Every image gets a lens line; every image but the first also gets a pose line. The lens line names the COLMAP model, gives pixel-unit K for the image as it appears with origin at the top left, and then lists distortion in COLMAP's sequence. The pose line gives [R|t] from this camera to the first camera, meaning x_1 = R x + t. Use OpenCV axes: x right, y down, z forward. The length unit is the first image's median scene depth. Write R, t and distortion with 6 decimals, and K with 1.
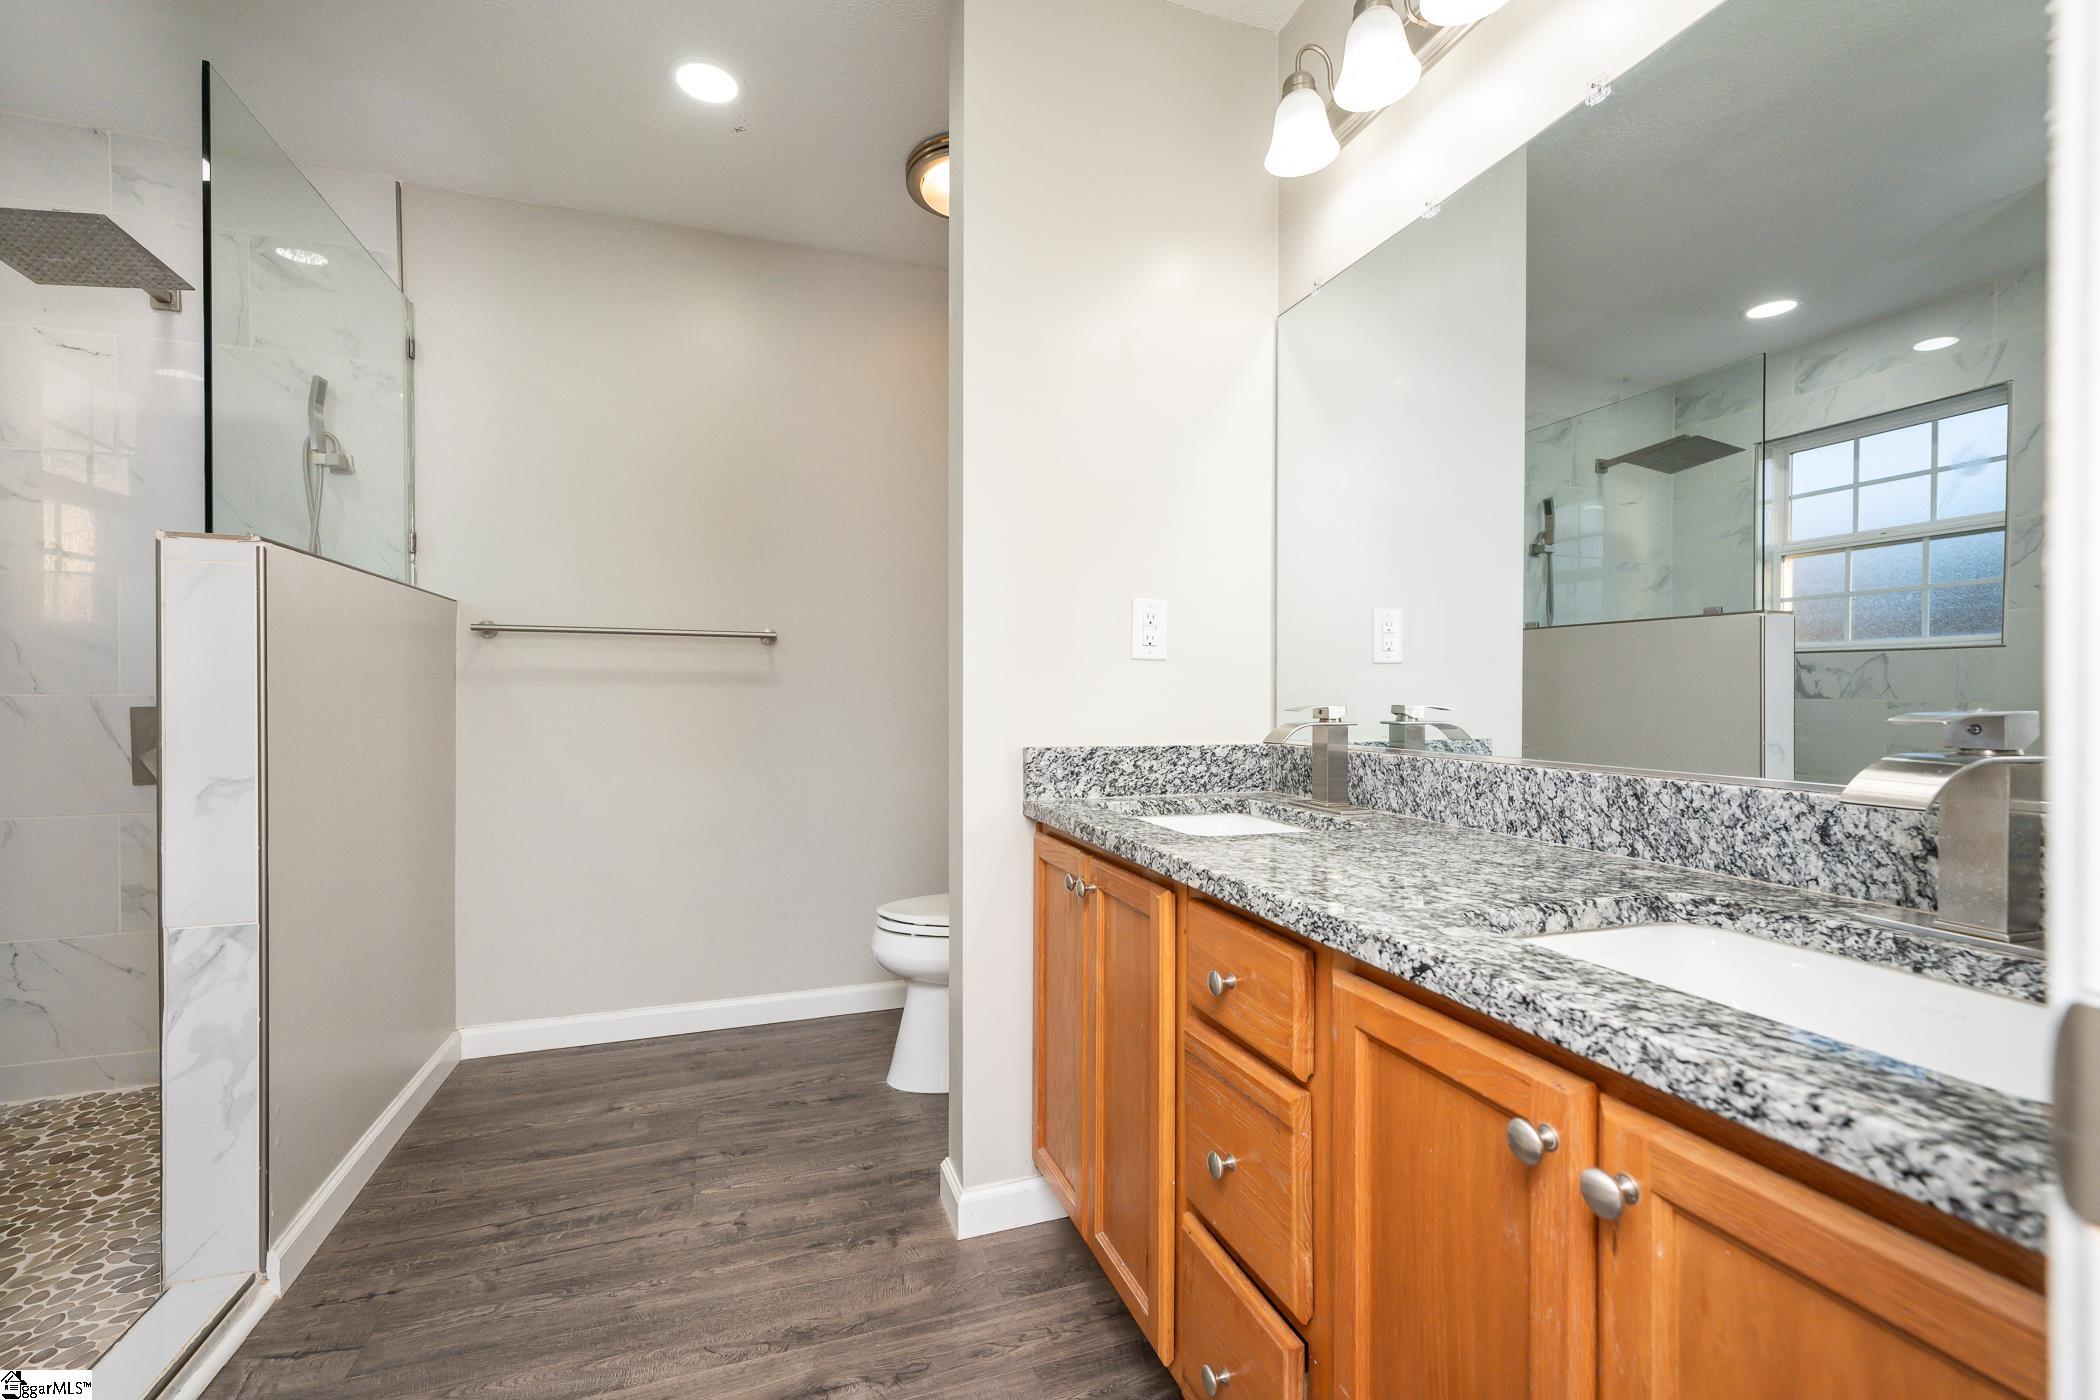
lens RADIAL K [[893.4, 0, 1047.3], [0, 893.4, 697.9], [0, 0, 1]] dist [0.007845, 0.000162]
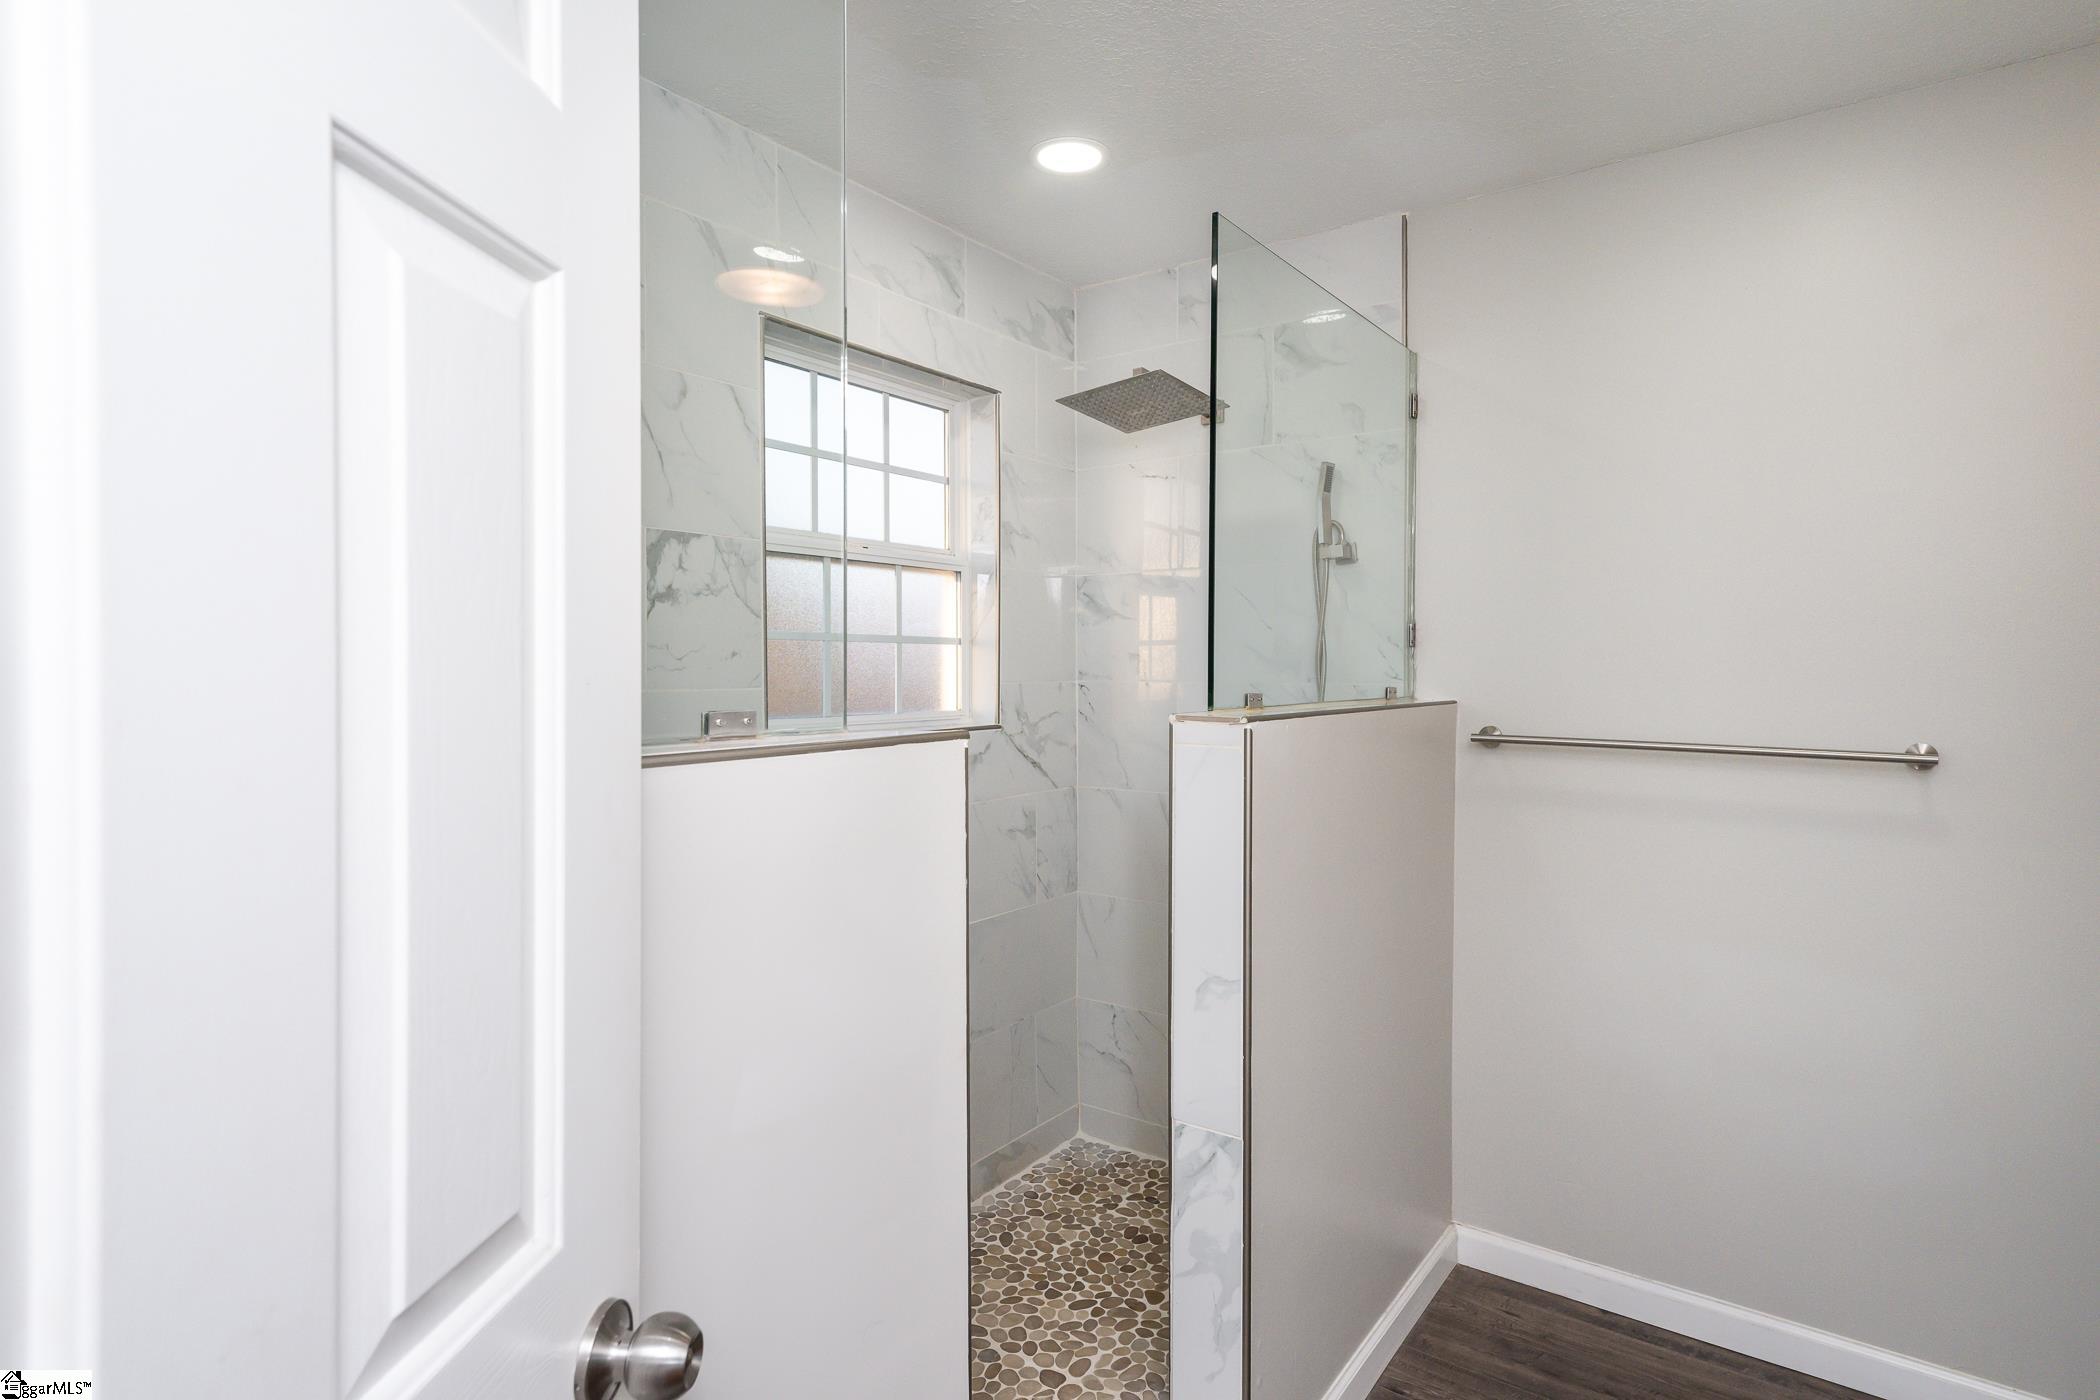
lens RADIAL K [[1114.0, 0, 1055.4], [0, 1114.0, 675.4], [0, 0, 1]] dist [0.024859, -0.001438]
pose [[0.578267, 0.012571, -0.815751, -0.043468], [-0.009379, 0.999918, 0.008760, -0.163301], [0.815793, 0.002585, 0.578338, 0.128750]]
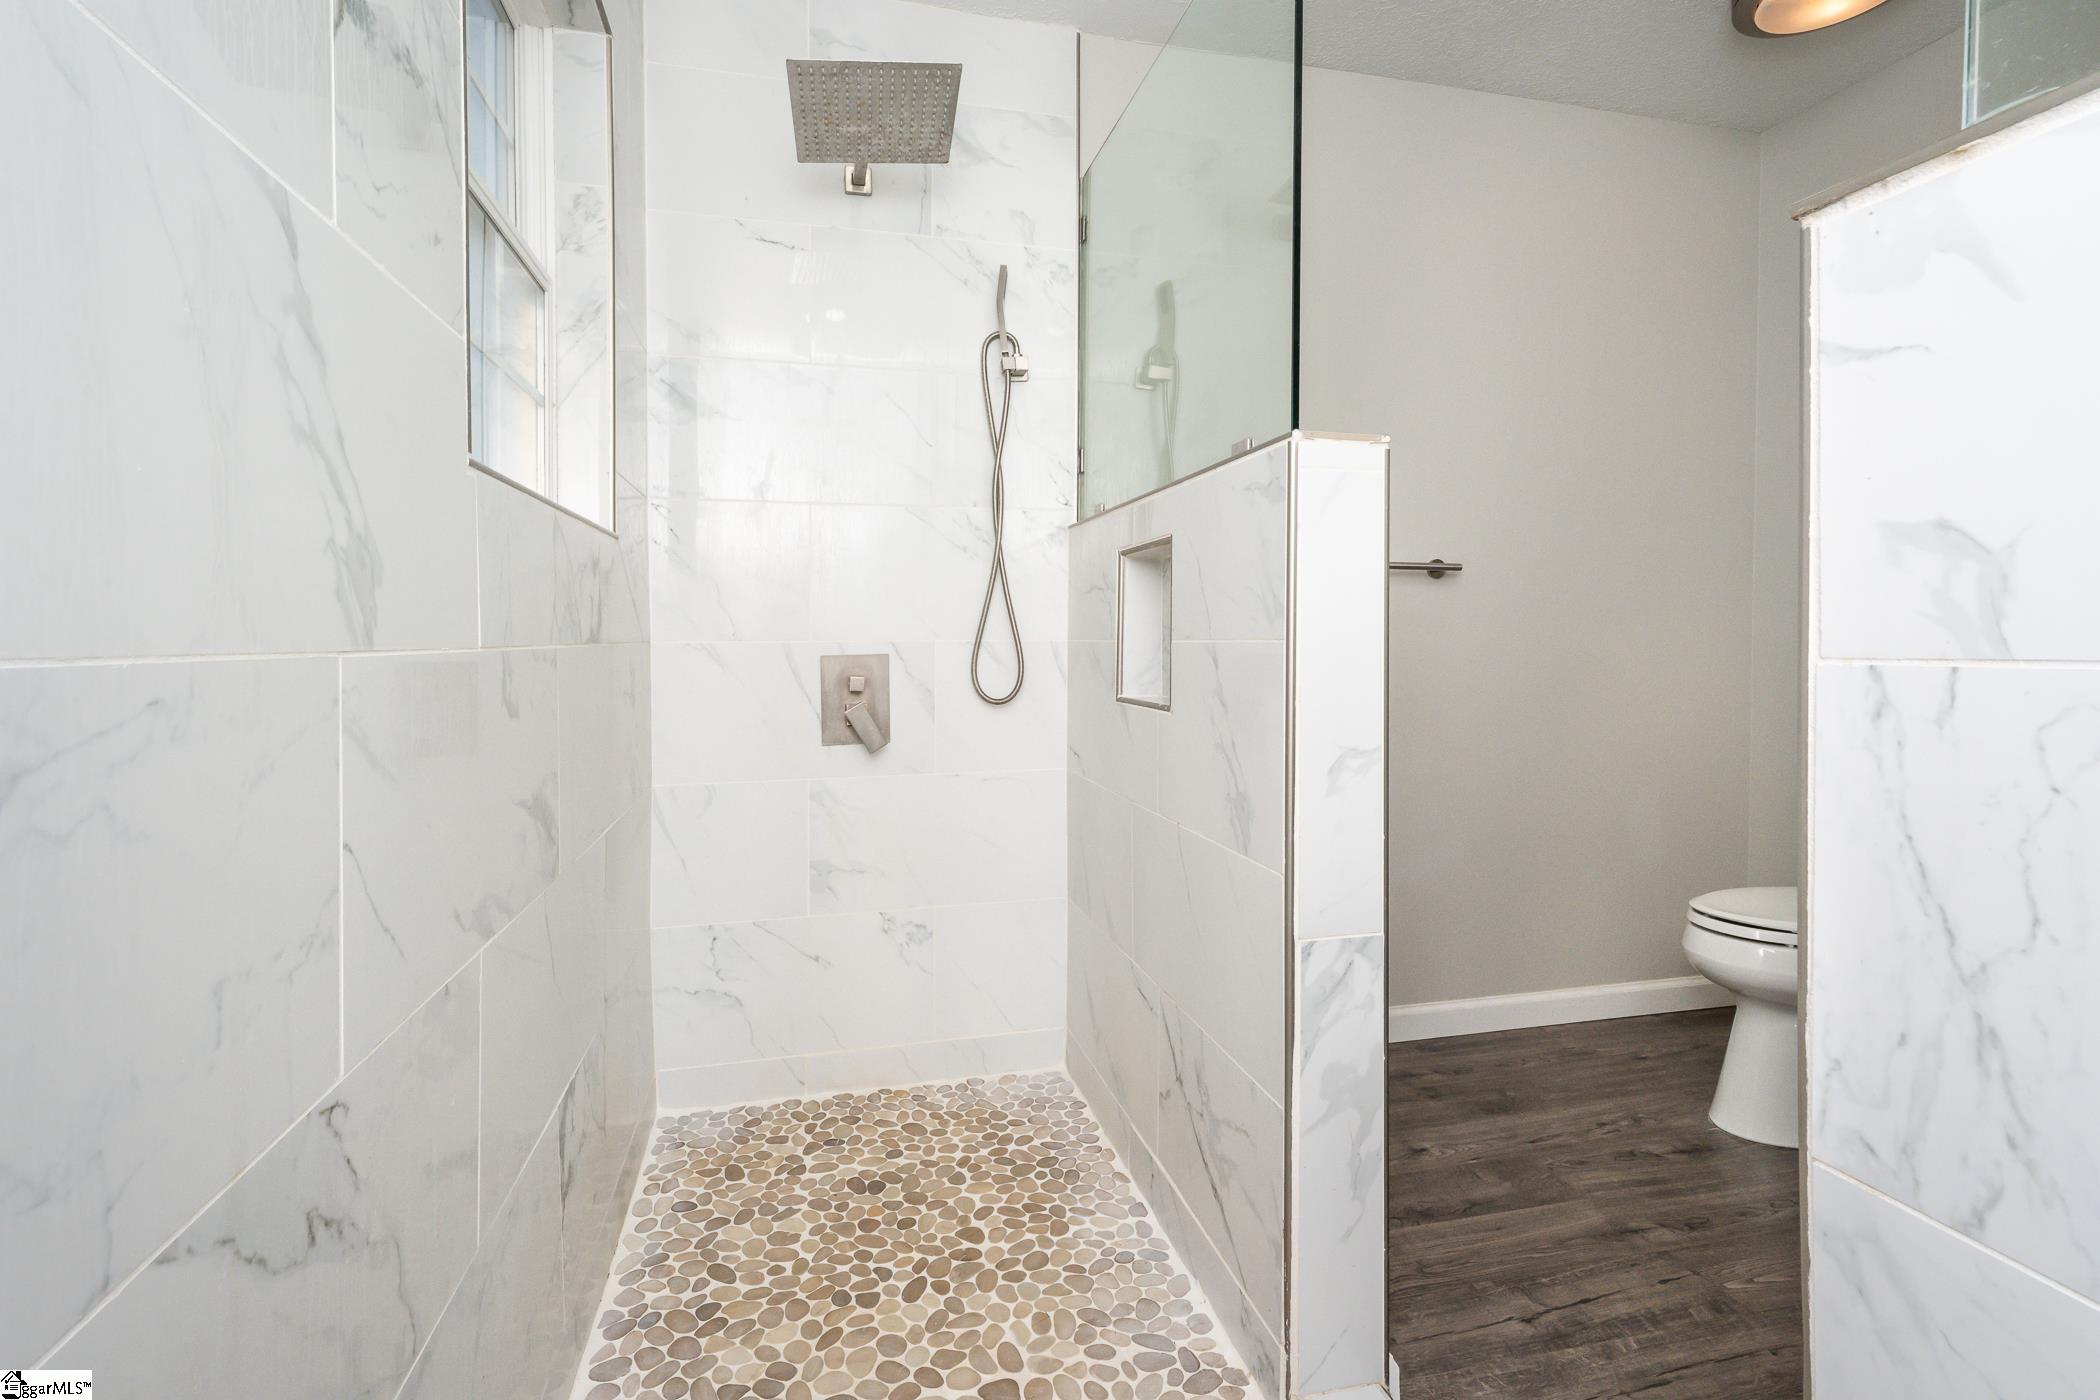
lens RADIAL K [[979.0, 0, 1036.1], [0, 979.0, 634.8], [0, 0, 1]] dist [0.007865, 0.000939]
pose [[0.995542, -0.003661, -0.094244, -0.772778], [0.003327, 0.999988, -0.003703, -0.004786], [0.094257, 0.003373, 0.995542, 0.087998]]
